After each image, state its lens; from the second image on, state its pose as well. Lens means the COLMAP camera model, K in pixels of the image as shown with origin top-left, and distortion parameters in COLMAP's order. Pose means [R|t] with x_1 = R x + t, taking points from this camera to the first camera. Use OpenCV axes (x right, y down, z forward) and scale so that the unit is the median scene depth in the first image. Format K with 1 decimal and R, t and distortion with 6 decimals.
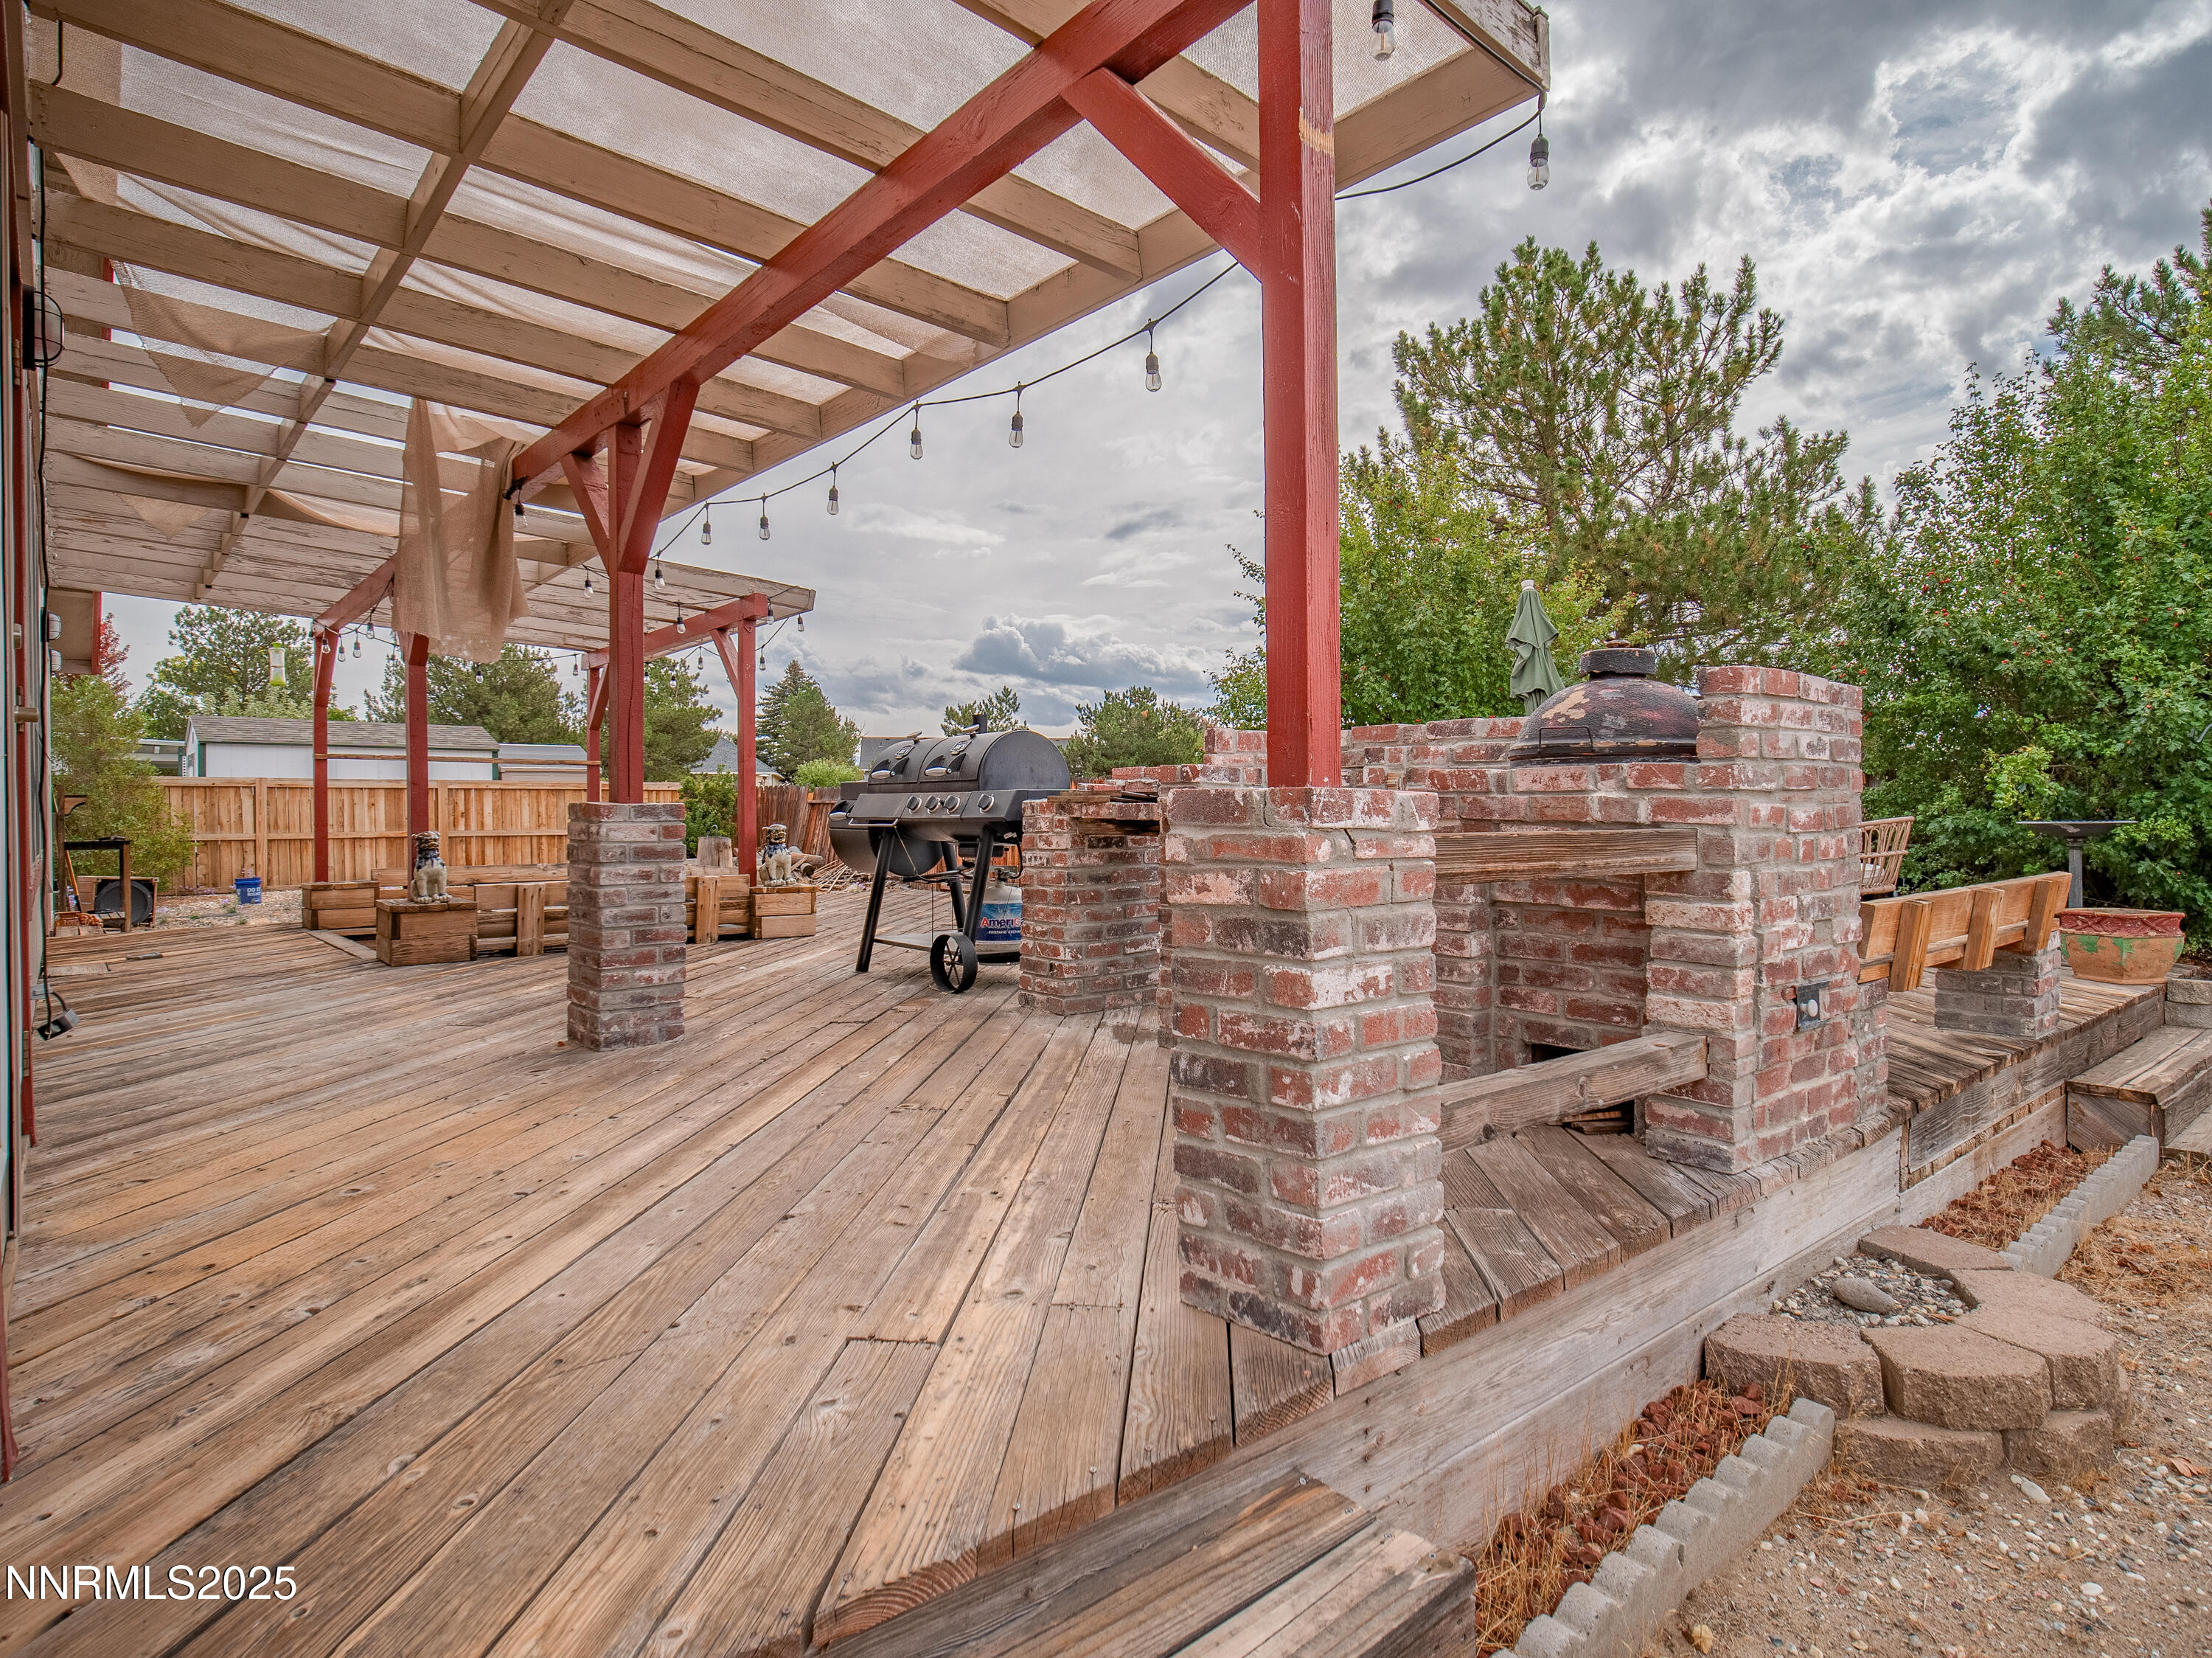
lens RADIAL K [[1217.0, 0, 1094.8], [0, 1217.0, 821.9], [0, 0, 1]] dist [-0.000112, -0.001107]
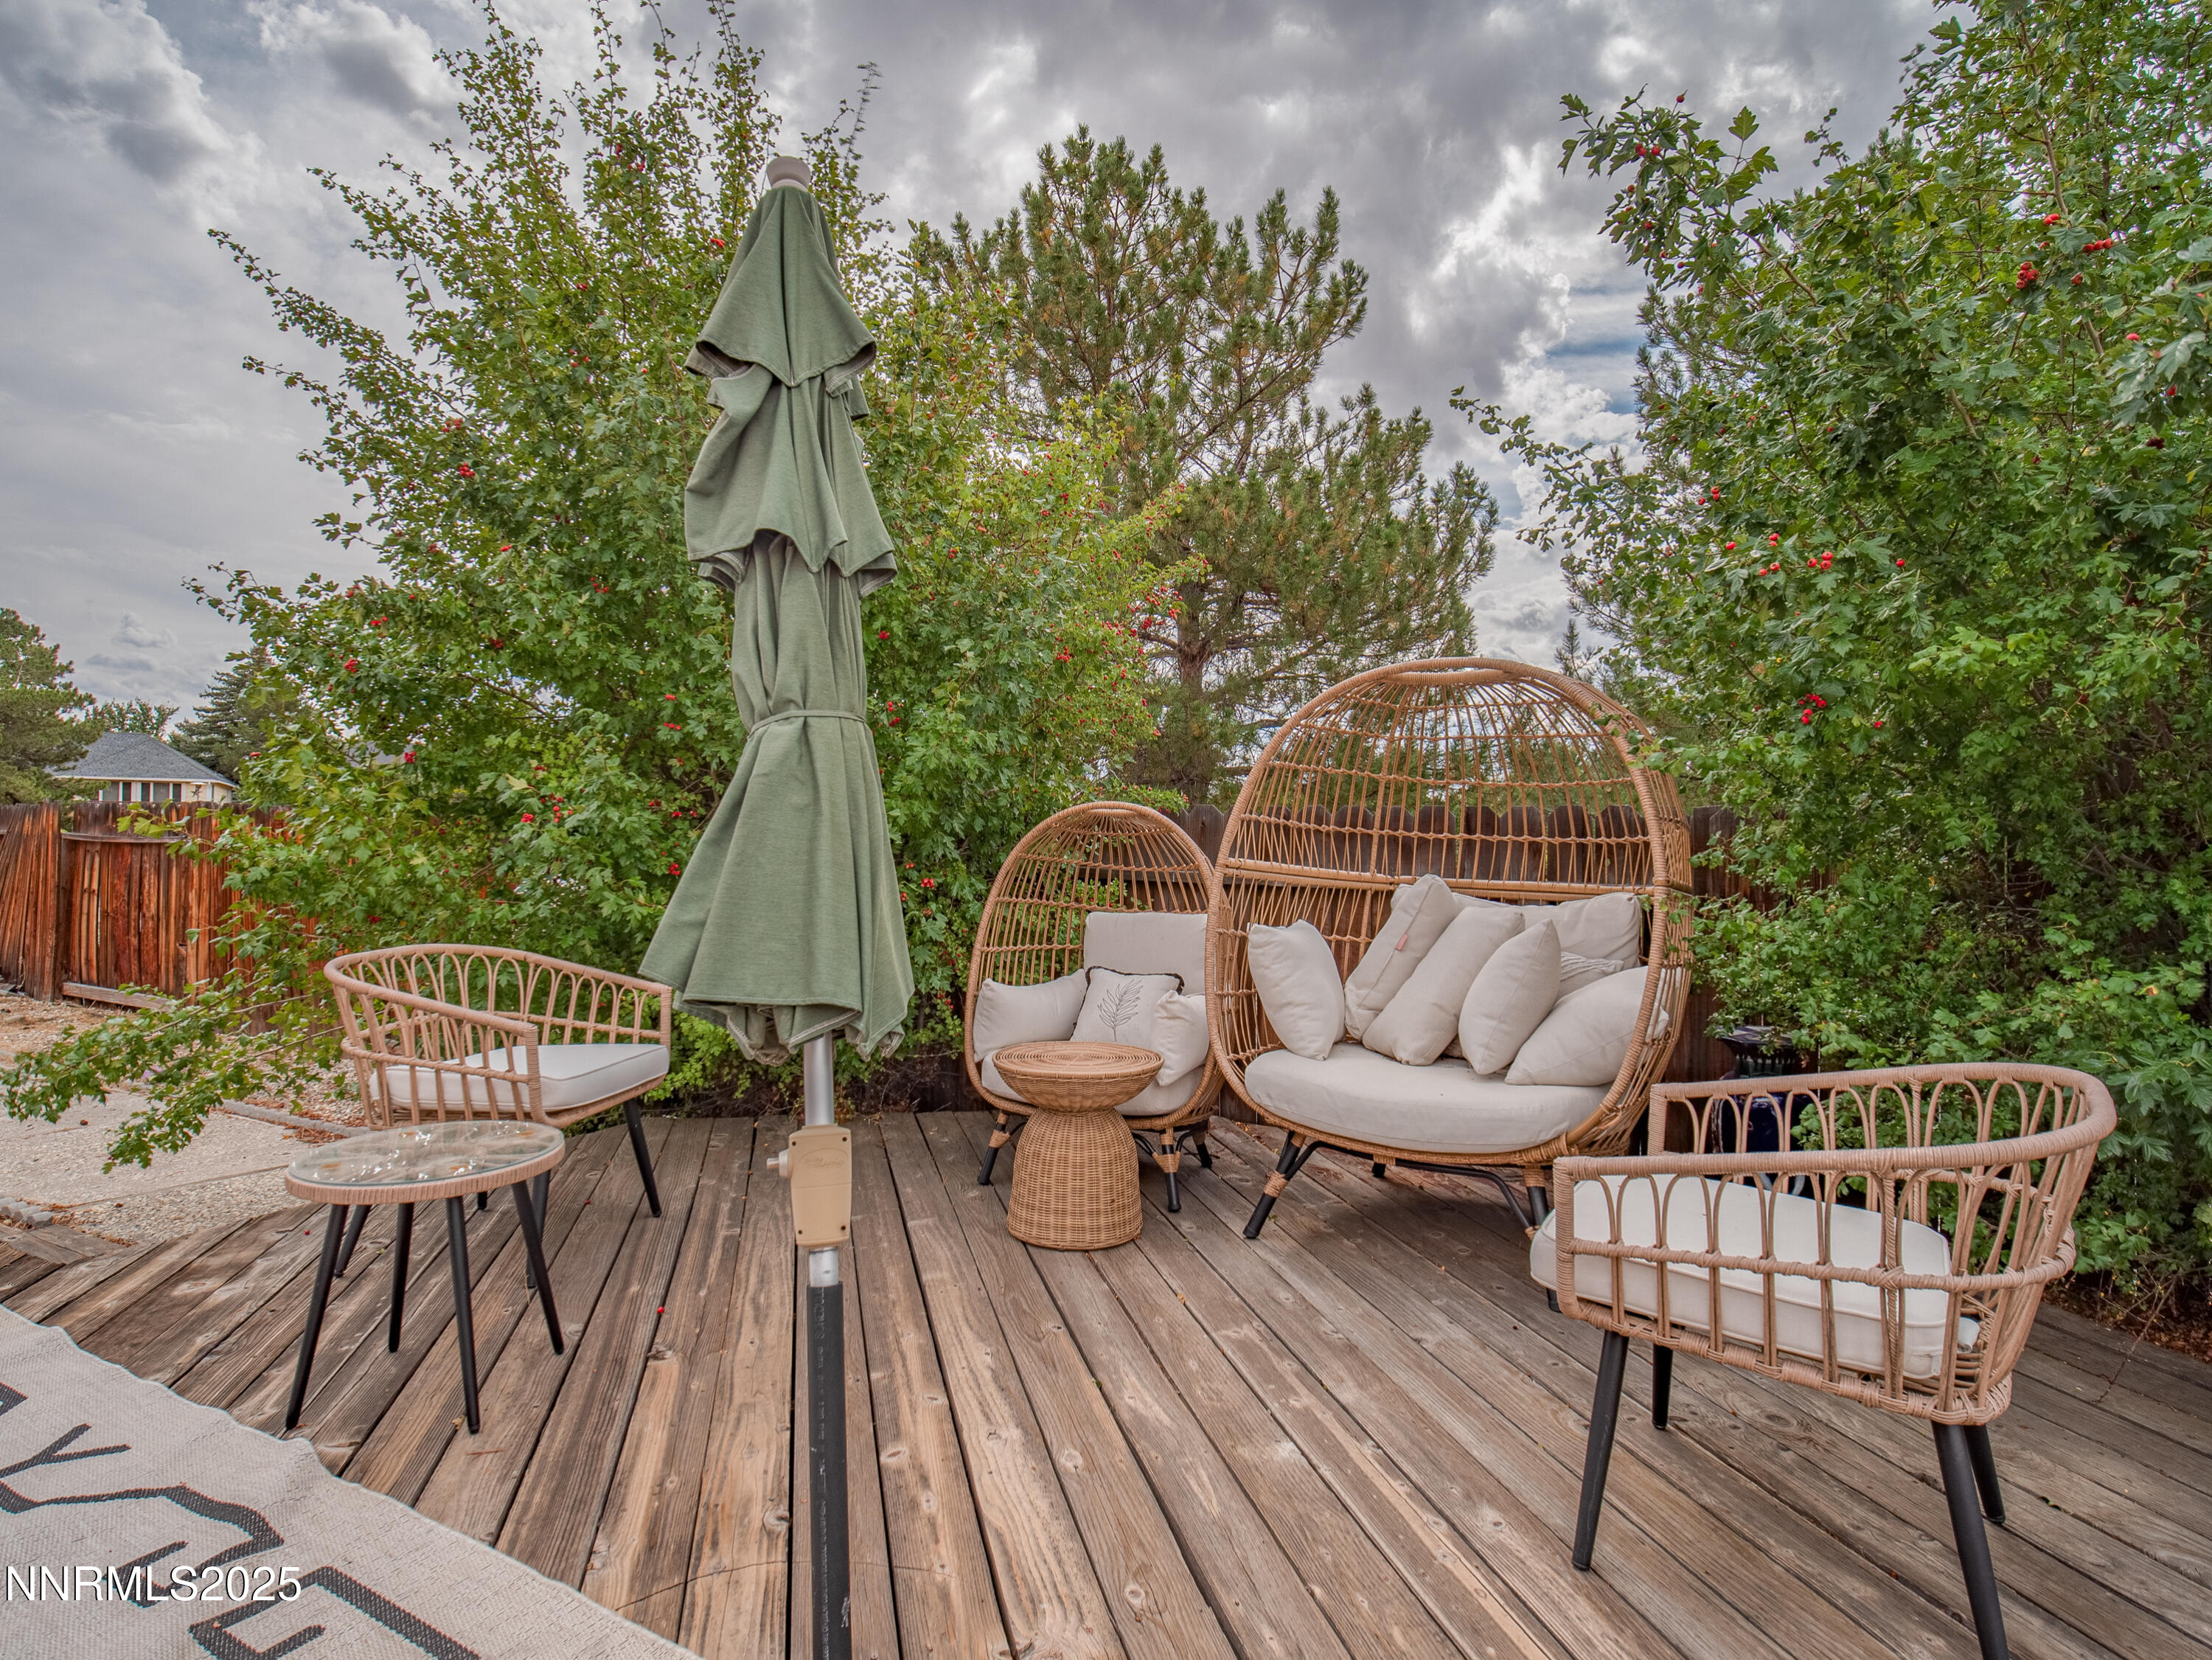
lens RADIAL K [[1216.9, 0, 1094.8], [0, 1216.9, 822.9], [0, 0, 1]] dist [-0.000112, -0.001107]
pose [[0.947251, 0.020099, 0.319863, 0.125272], [-0.014164, 0.999682, -0.020872, -0.016325], [-0.320180, 0.015241, 0.947234, 0.266440]]
